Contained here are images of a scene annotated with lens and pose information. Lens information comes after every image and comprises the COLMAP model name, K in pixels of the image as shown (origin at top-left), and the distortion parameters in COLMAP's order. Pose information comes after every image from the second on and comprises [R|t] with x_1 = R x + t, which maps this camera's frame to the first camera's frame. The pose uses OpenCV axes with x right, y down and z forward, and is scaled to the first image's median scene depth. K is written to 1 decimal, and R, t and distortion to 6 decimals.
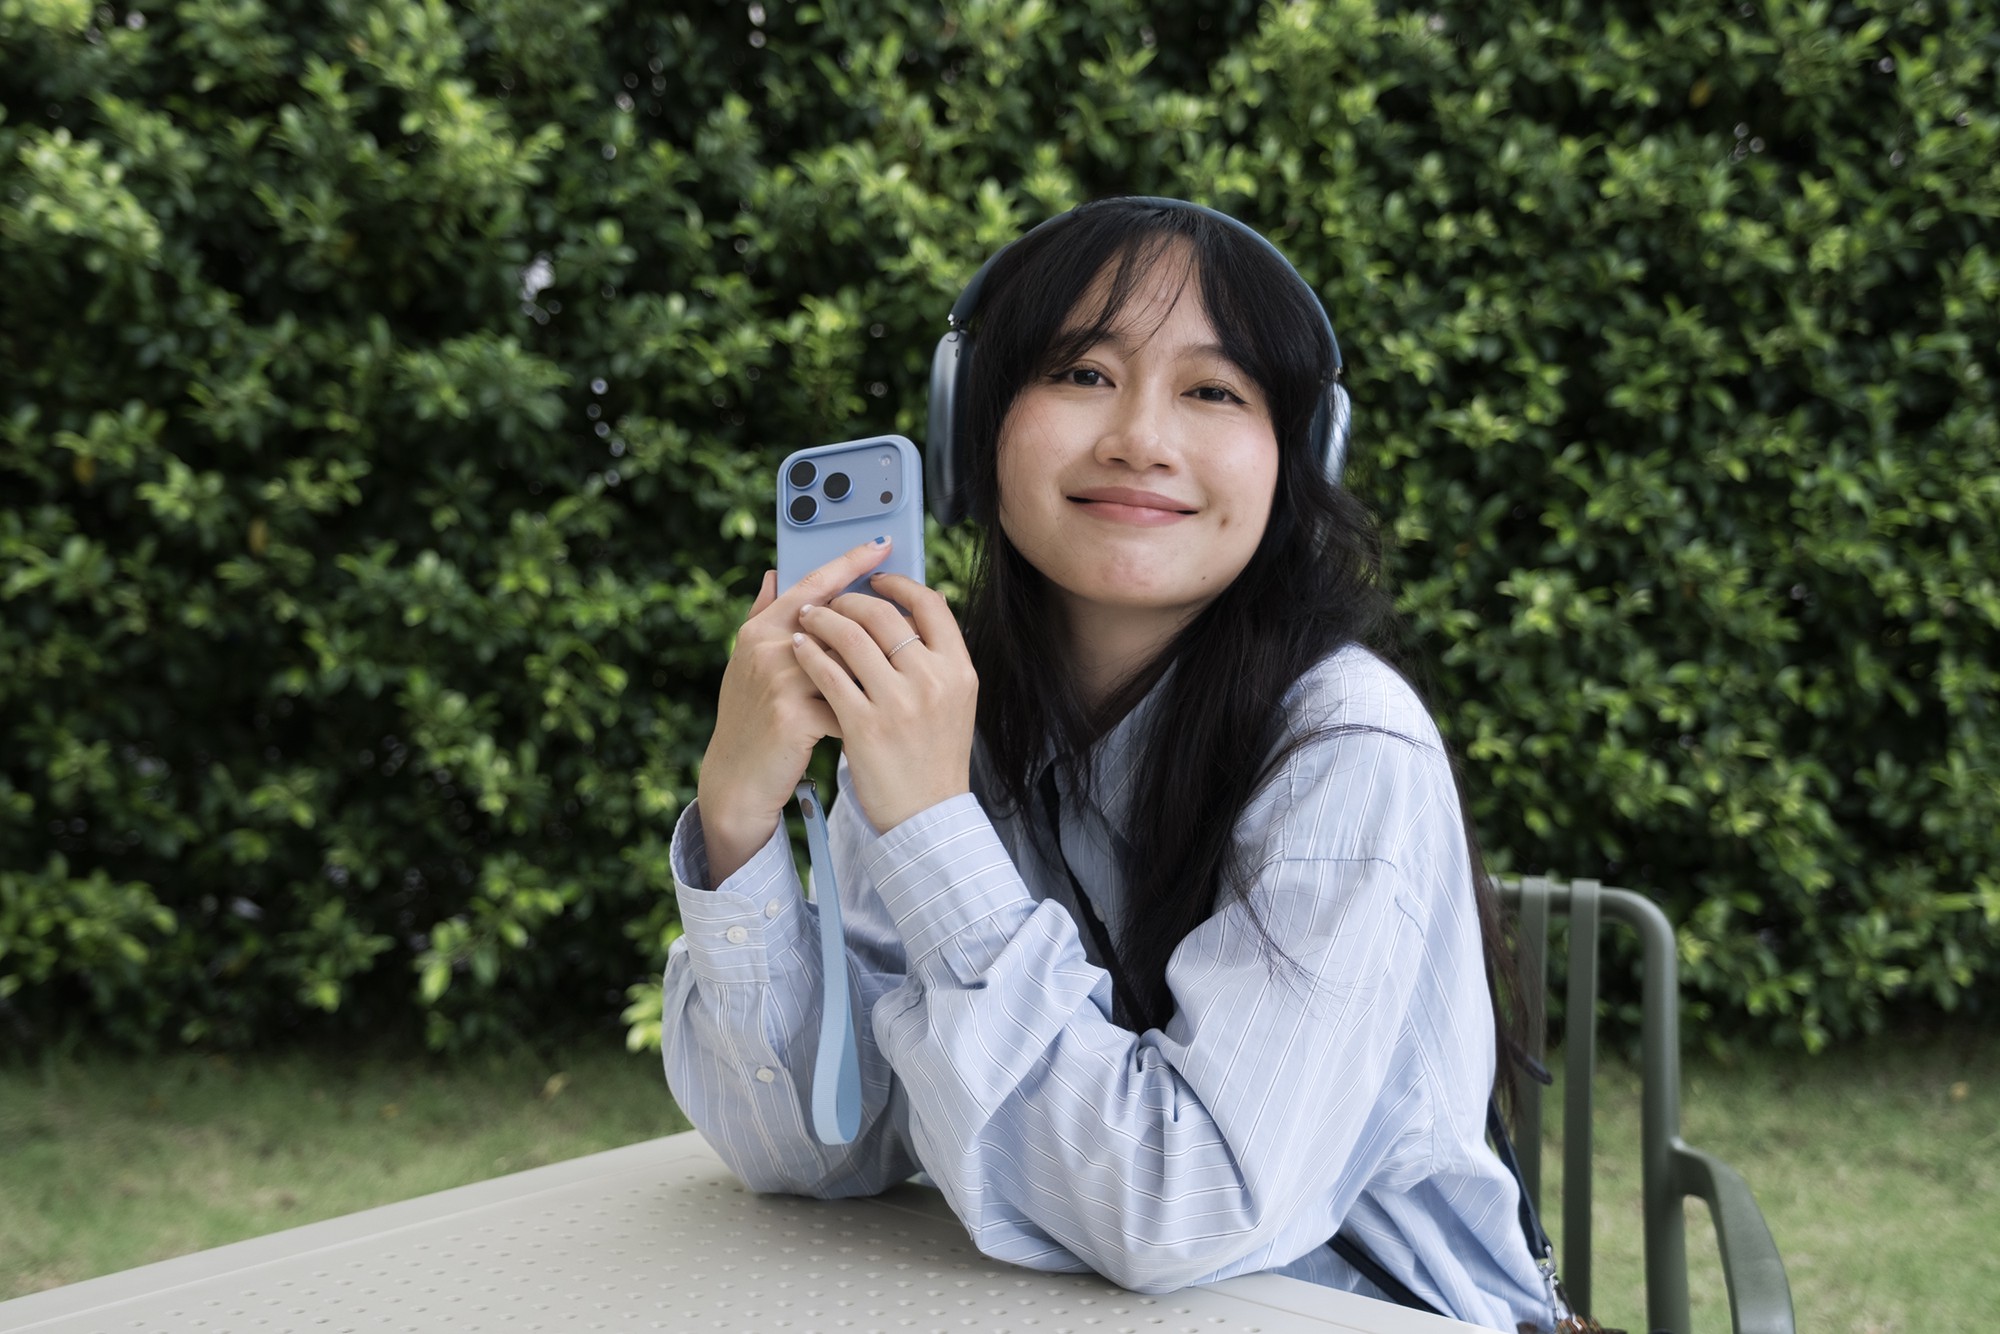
lens RADIAL K [[2609.0, 0, 983.7], [0, 2609.0, 666.0], [0, 0, 1]] dist [-0.037046, 0.000000]
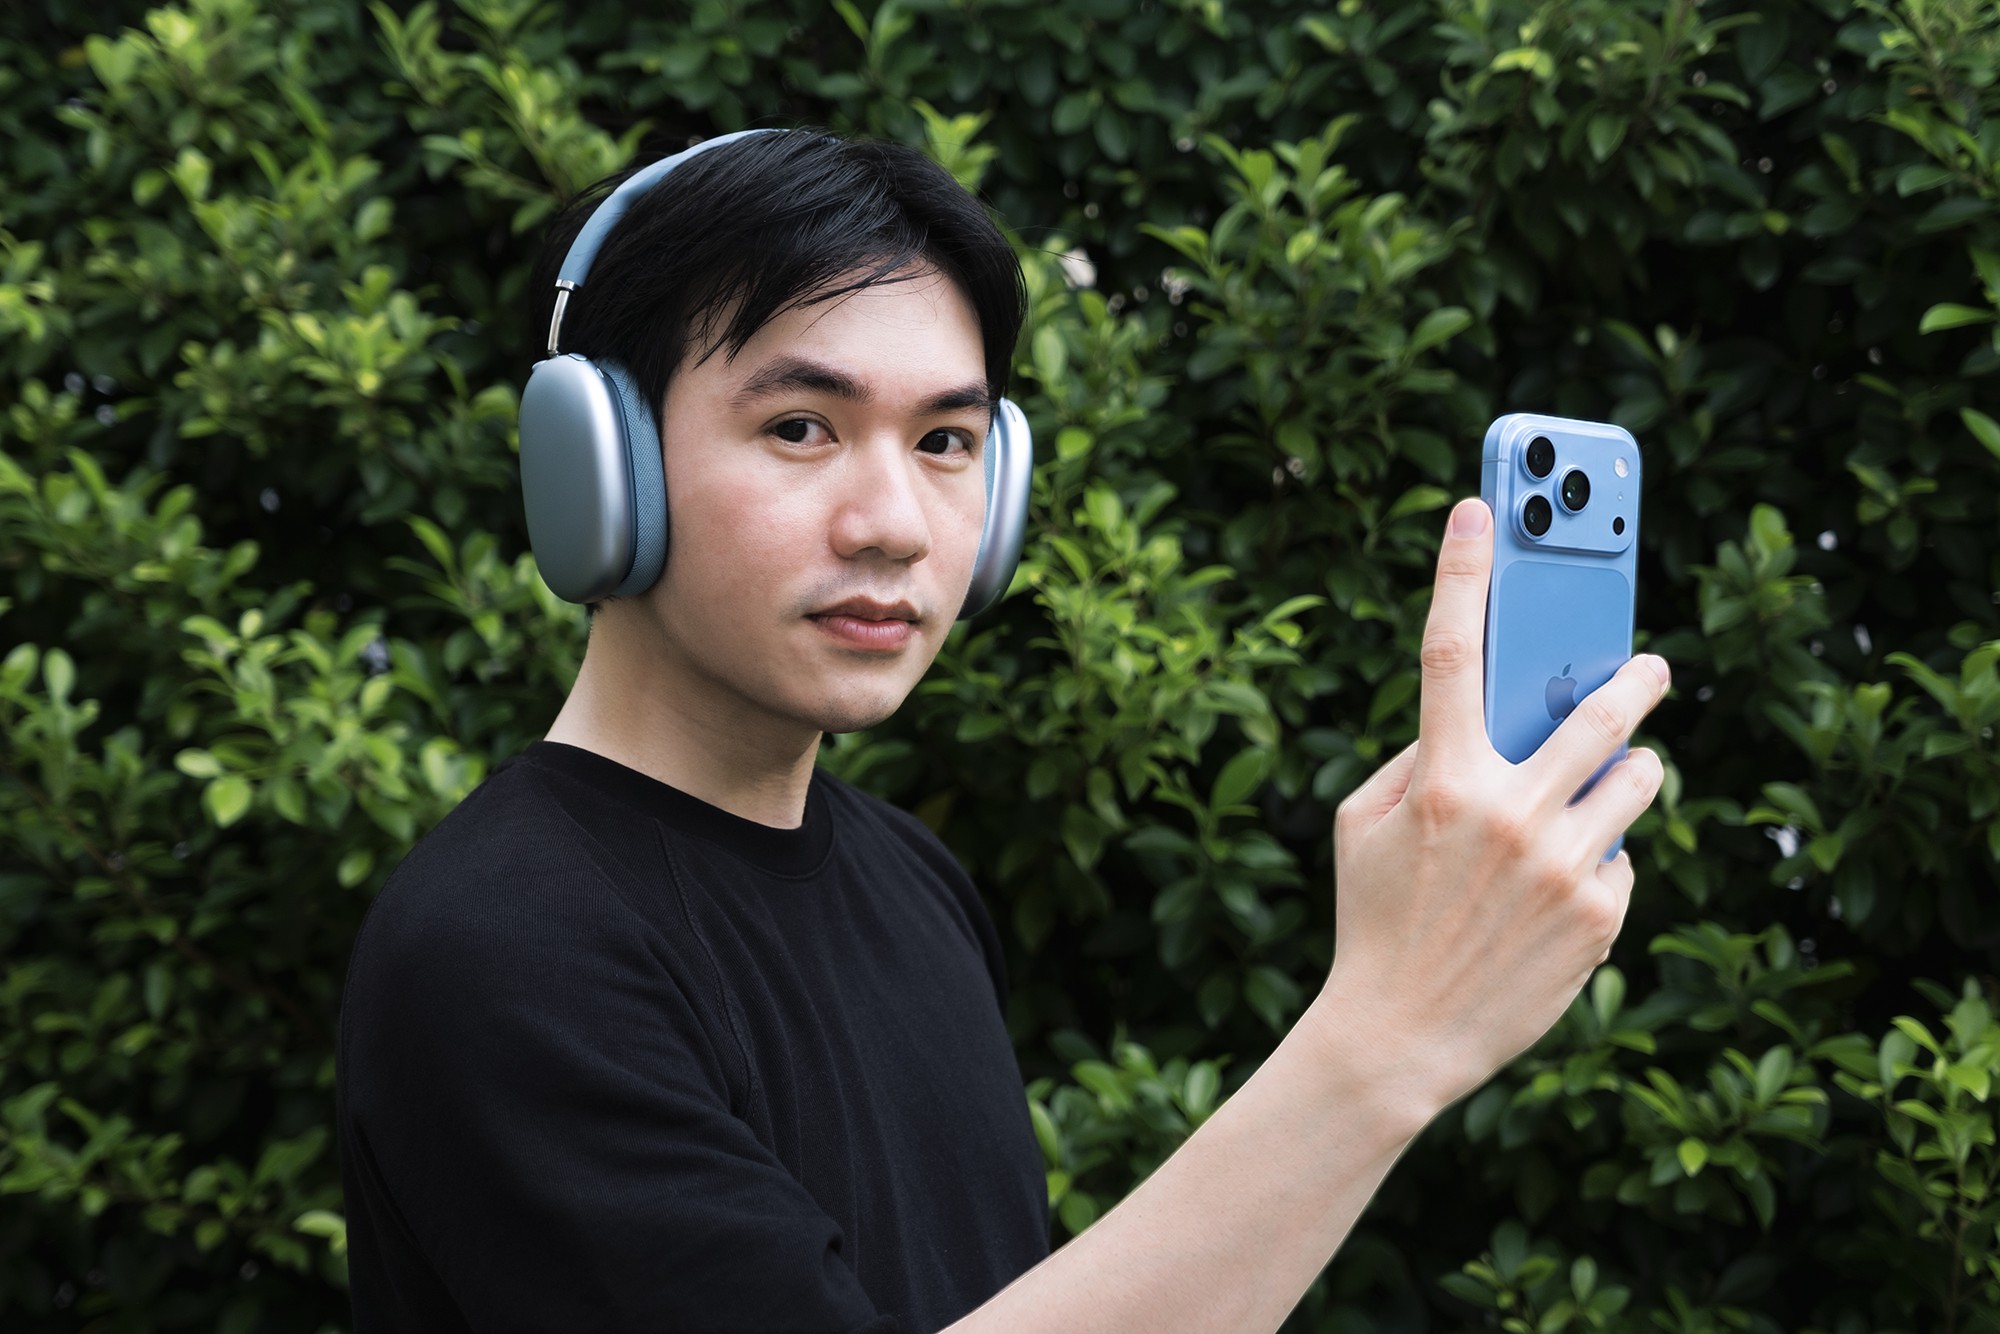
lens RADIAL K [[3249.3, 0, 1003.7], [0, 3249.3, 669.4], [0, 0, 1]] dist [-0.009195, 0.000000]
pose [[0.916537, 0.013119, -0.399734, 0.002548], [-0.064372, 0.991270, -0.115063, -0.101213], [0.394735, 0.131191, 0.909381, 0.385979]]
